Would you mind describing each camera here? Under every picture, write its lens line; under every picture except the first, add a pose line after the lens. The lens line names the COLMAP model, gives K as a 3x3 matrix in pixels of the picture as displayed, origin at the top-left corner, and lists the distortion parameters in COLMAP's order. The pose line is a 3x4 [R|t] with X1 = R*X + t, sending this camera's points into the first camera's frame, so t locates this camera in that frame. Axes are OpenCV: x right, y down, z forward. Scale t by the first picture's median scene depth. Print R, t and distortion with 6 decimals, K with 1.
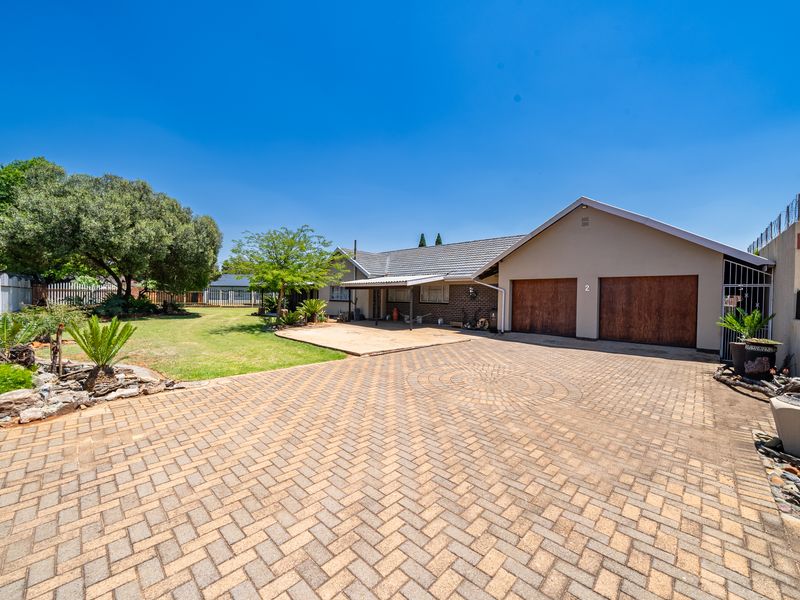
lens RADIAL K [[319.3, 0, 400.0], [0, 319.3, 300.0], [0, 0, 1]] dist [-0.000676, -0.000190]
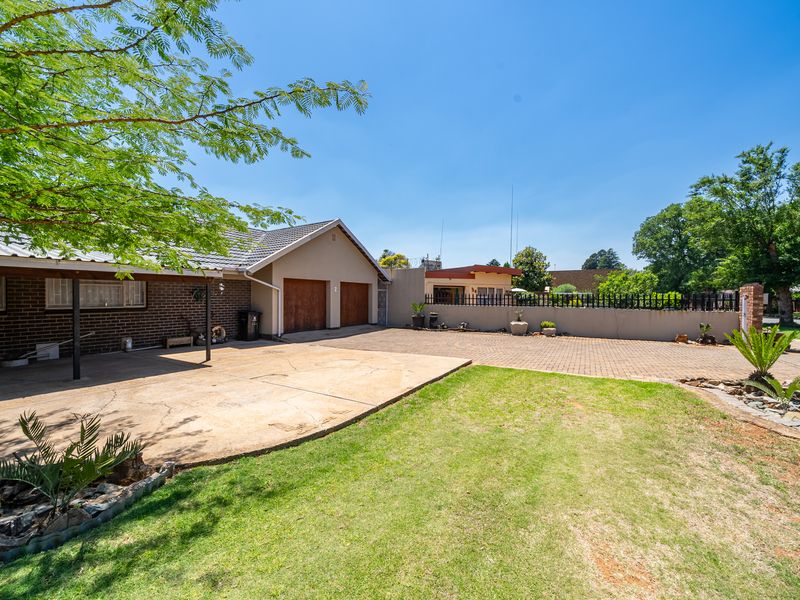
lens RADIAL K [[319.3, 0, 400.0], [0, 319.3, 300.0], [0, 0, 1]] dist [-0.000676, -0.000190]
pose [[-0.225930, -0.024316, 0.973840, -0.637155], [0.004002, 0.999657, 0.025889, -0.022477], [-0.974135, 0.009746, -0.225755, 0.892503]]
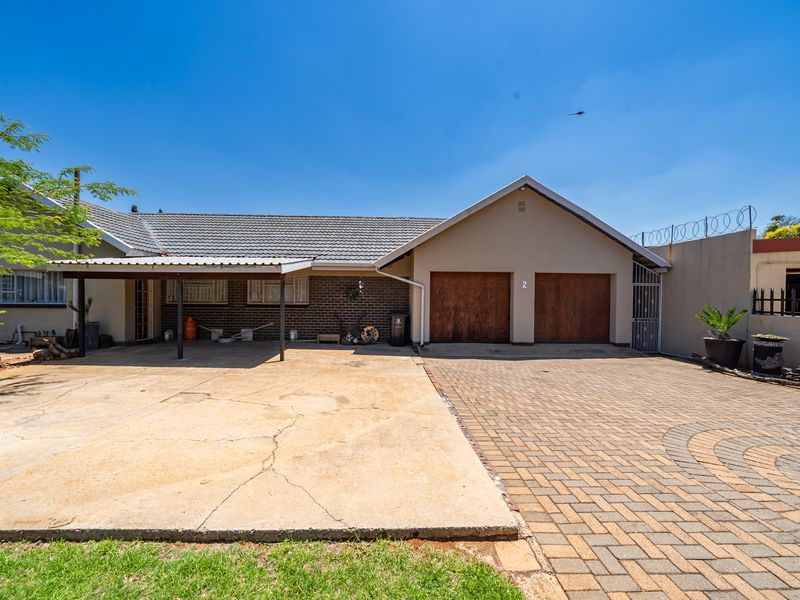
lens RADIAL K [[319.3, 0, 400.0], [0, 319.3, 300.0], [0, 0, 1]] dist [-0.000676, -0.000190]
pose [[0.693560, -0.015545, 0.720231, -0.227248], [0.009727, 0.999878, 0.012214, -0.008403], [-0.720333, -0.001466, 0.693627, 0.555154]]
